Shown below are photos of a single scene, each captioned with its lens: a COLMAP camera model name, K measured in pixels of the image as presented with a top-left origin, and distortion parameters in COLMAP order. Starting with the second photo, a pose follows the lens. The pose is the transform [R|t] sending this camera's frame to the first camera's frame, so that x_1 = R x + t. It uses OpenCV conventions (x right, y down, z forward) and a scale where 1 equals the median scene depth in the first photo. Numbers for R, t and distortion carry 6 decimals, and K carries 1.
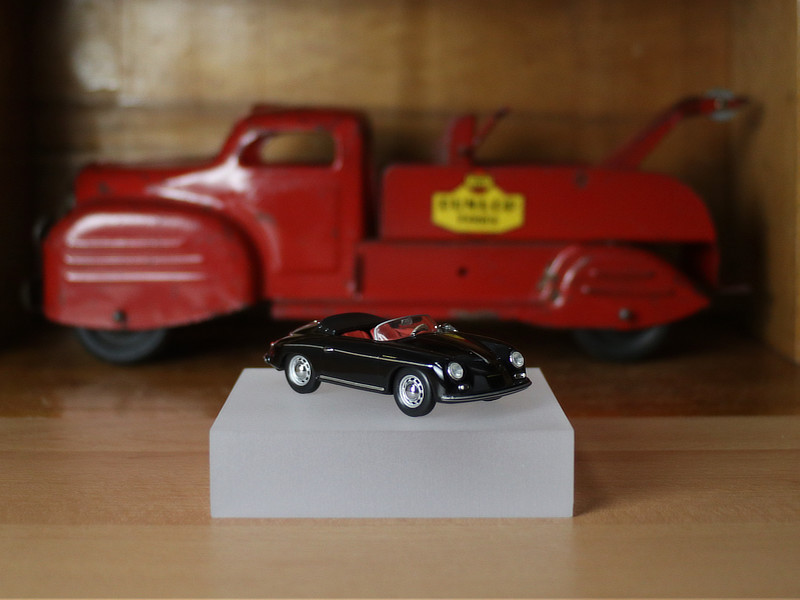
lens RADIAL K [[2637.2, 0, 399.4], [0, 2637.2, 300.6], [0, 0, 1]] dist [-0.444114, 0.000000]
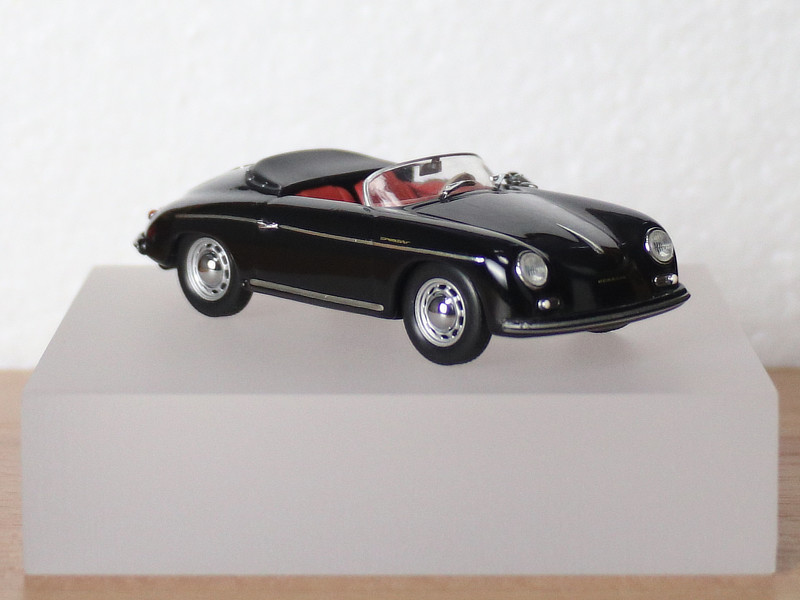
lens RADIAL K [[2637.2, 0, 400.9], [0, 2637.2, 299.0], [0, 0, 1]] dist [-0.444114, 0.000000]
pose [[0.999702, -0.000322, -0.024400, 0.009107], [0.000952, 0.999666, 0.025825, 0.019605], [0.024383, -0.025840, 0.999369, 0.519738]]
